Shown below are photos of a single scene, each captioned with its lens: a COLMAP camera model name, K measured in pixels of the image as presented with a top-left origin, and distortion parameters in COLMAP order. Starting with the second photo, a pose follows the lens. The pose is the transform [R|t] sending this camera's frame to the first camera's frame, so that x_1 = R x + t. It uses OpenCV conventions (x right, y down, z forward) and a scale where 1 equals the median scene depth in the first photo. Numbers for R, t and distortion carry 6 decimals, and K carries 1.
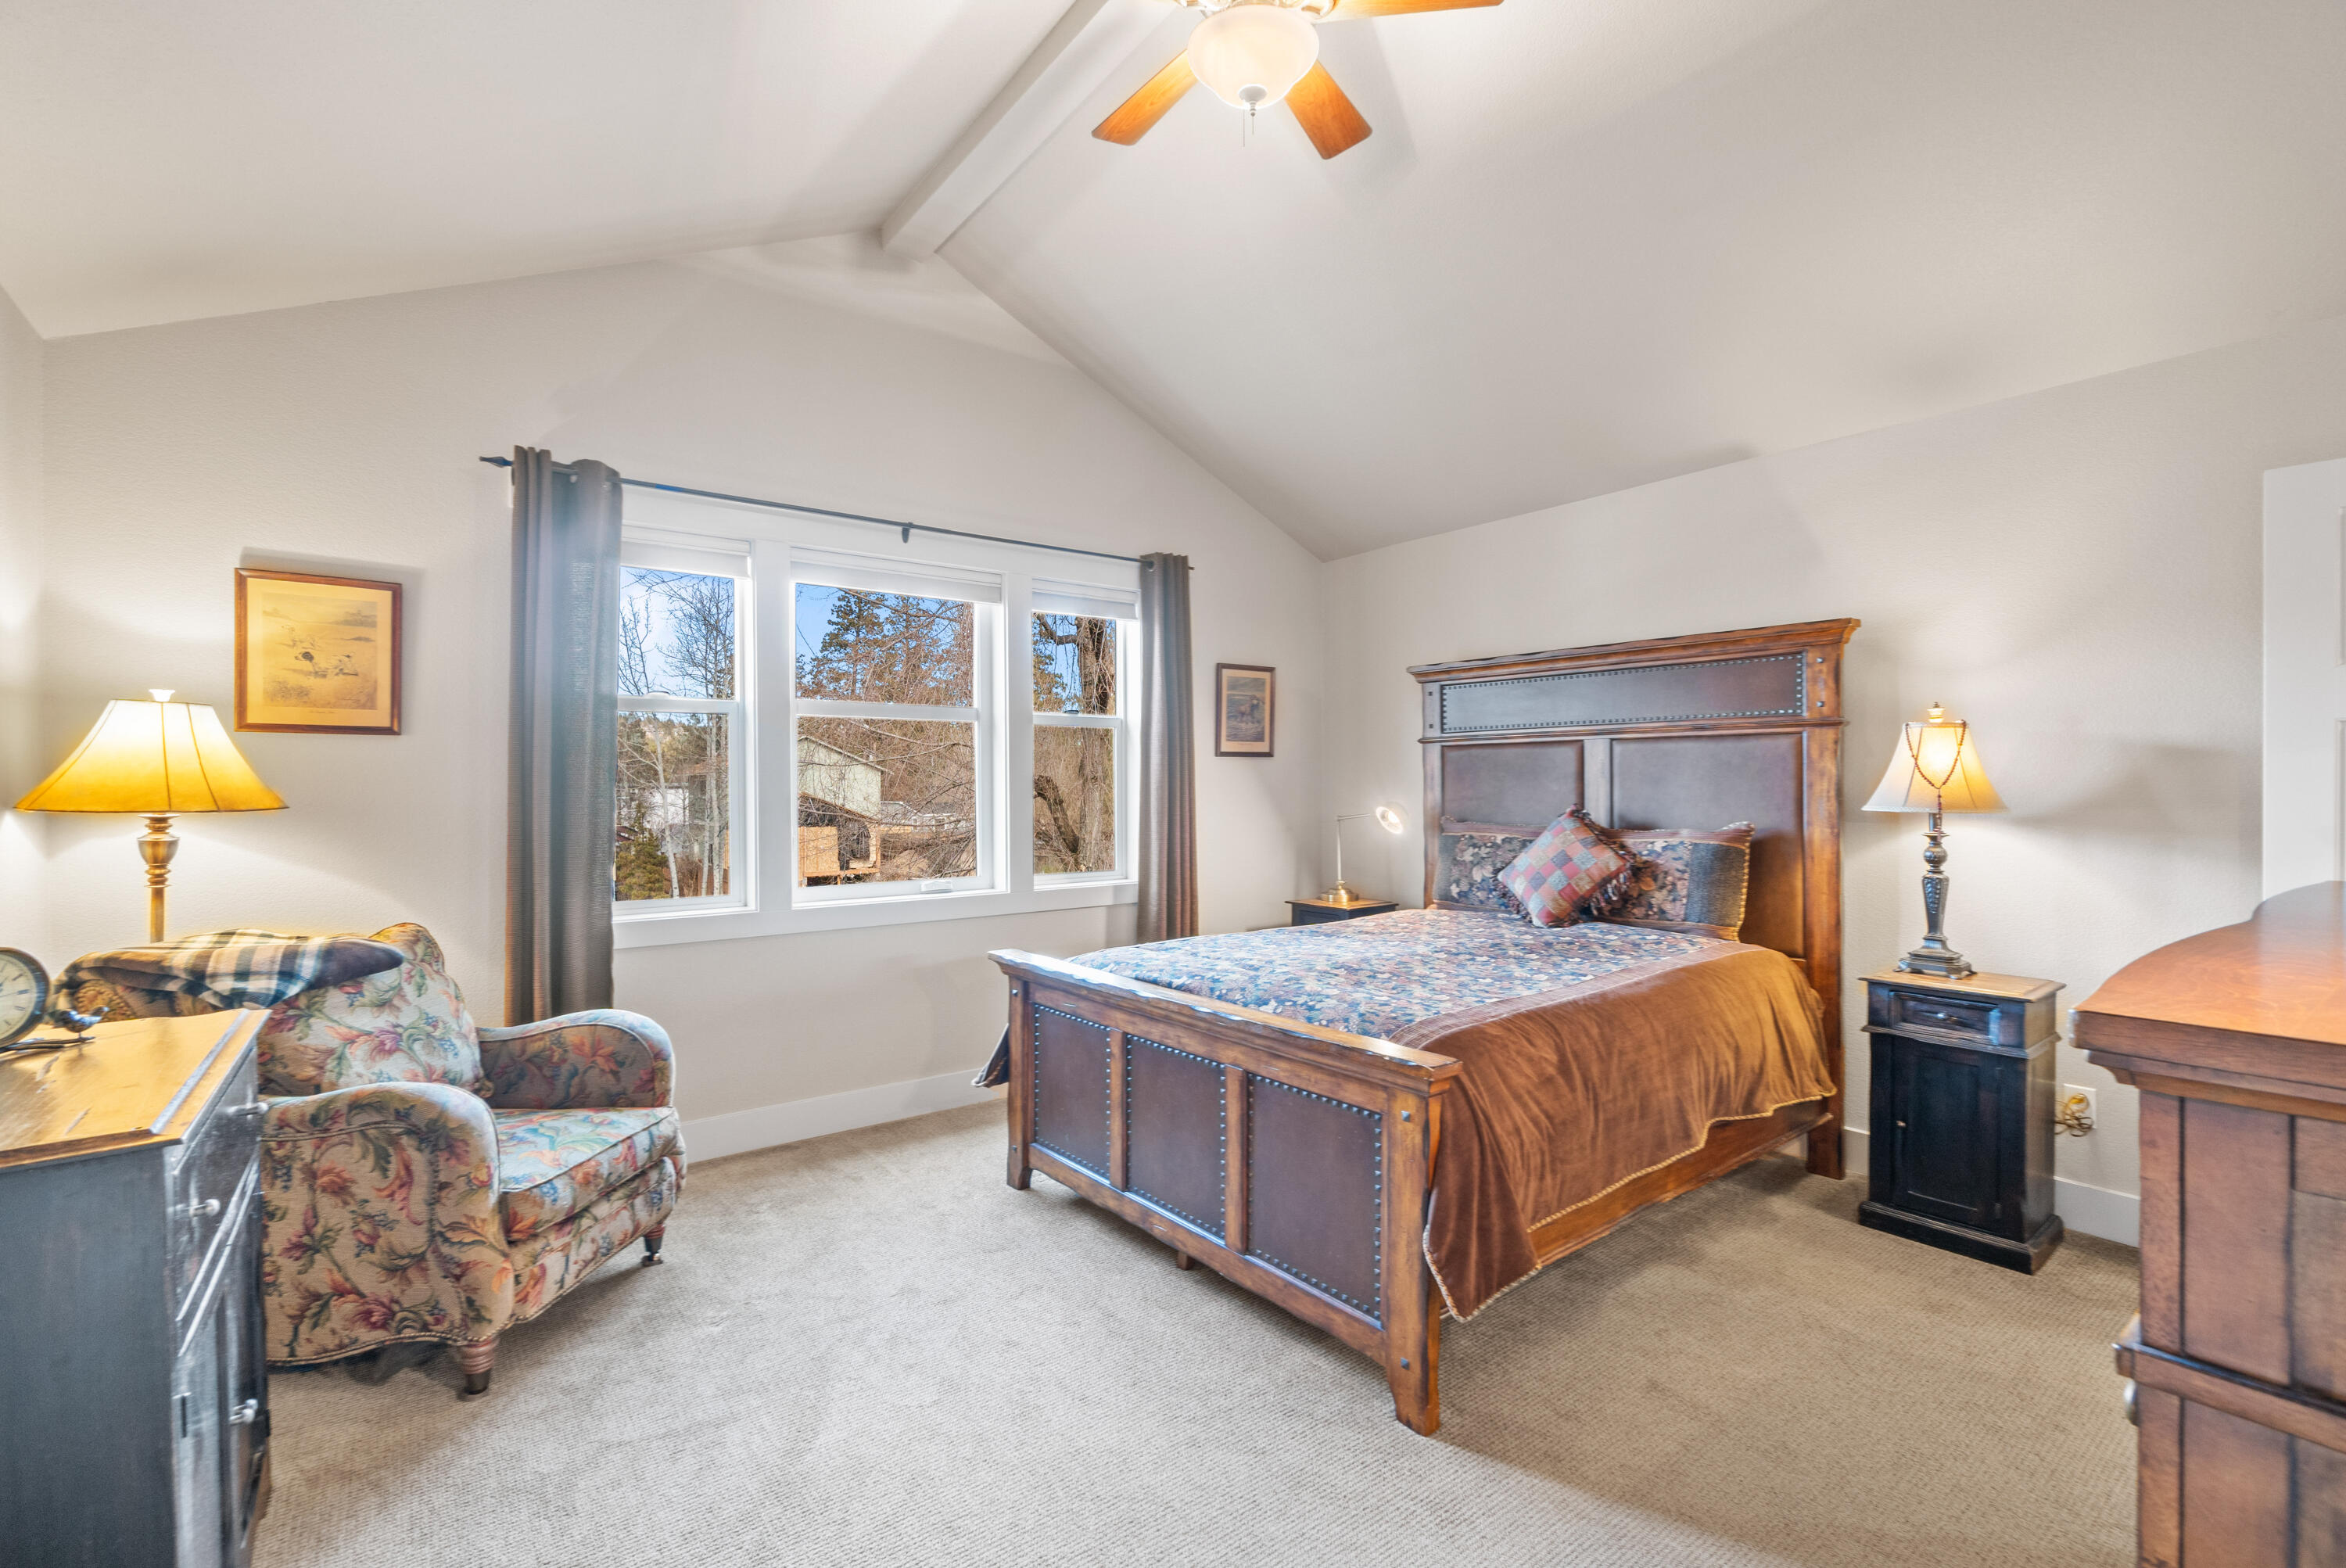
lens RADIAL K [[1020.0, 0, 1184.1], [0, 1020.0, 787.2], [0, 0, 1]] dist [-0.002372, -0.000482]
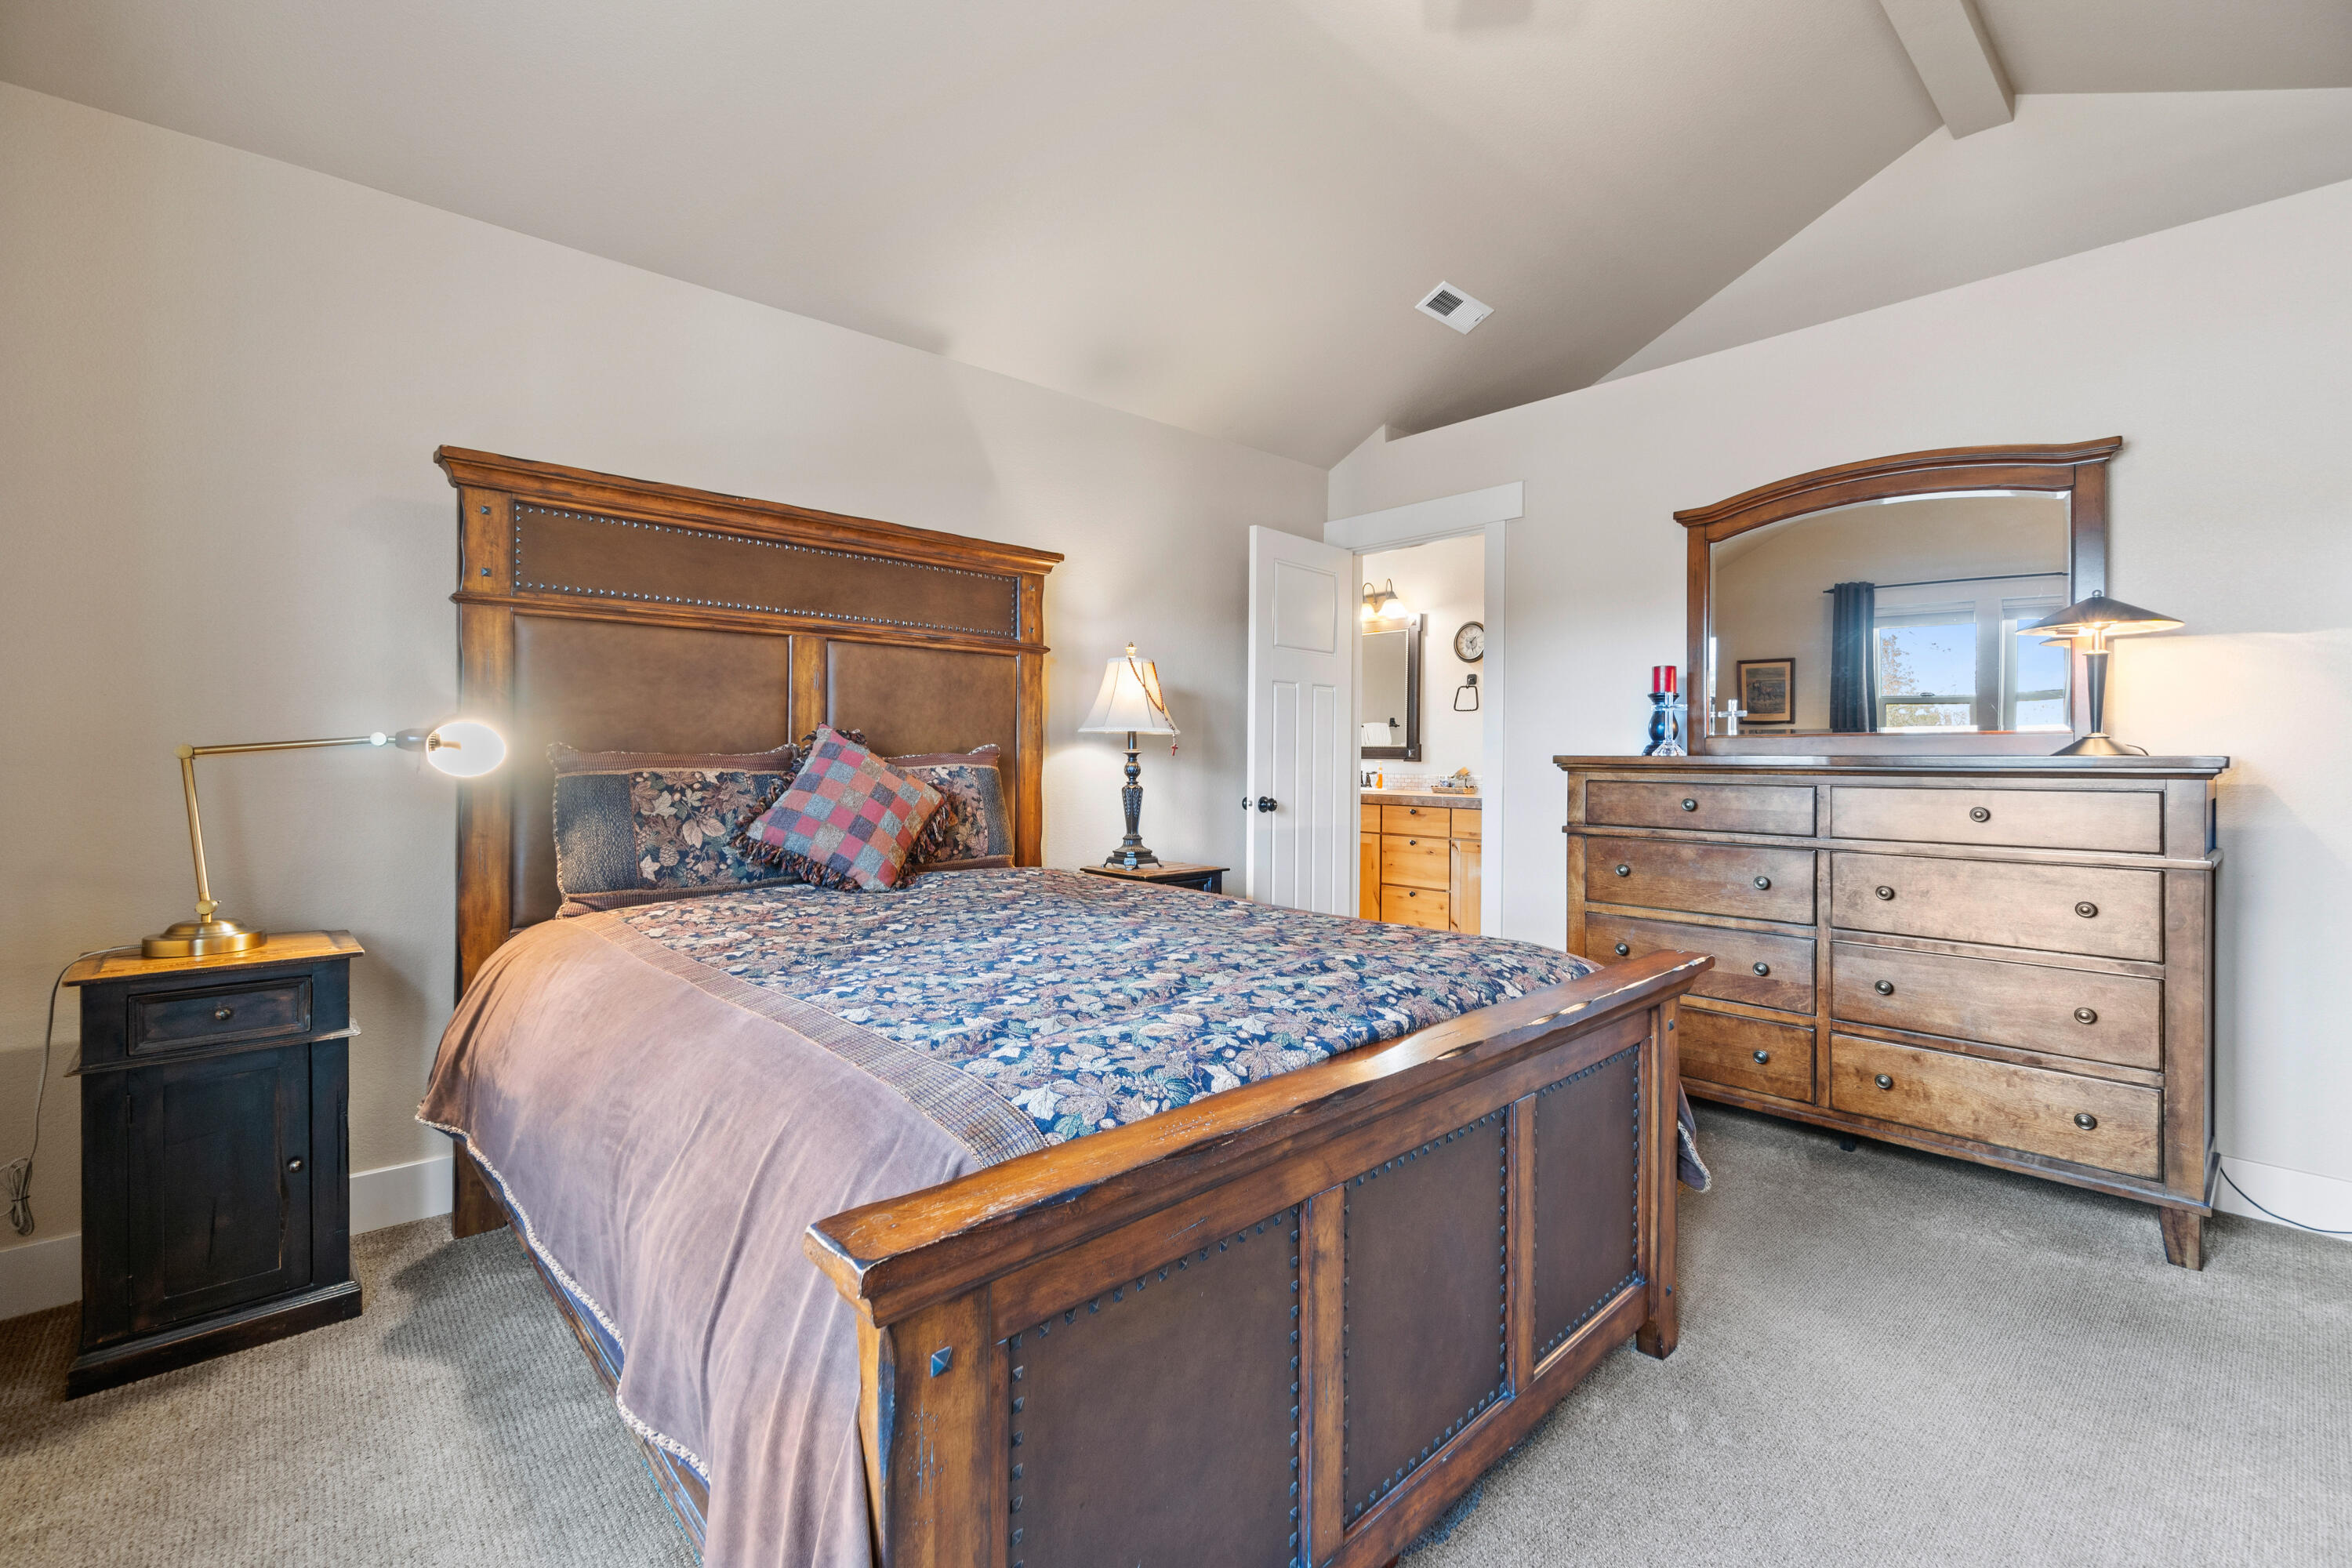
lens RADIAL K [[1019.0, 0, 1174.7], [0, 1019.0, 755.2], [0, 0, 1]] dist [-0.001074, -0.000086]
pose [[-0.072839, 0.003165, 0.997339, -0.377909], [0.001608, 0.999994, -0.003056, 0.044888], [-0.997342, 0.001381, -0.072843, 0.849424]]
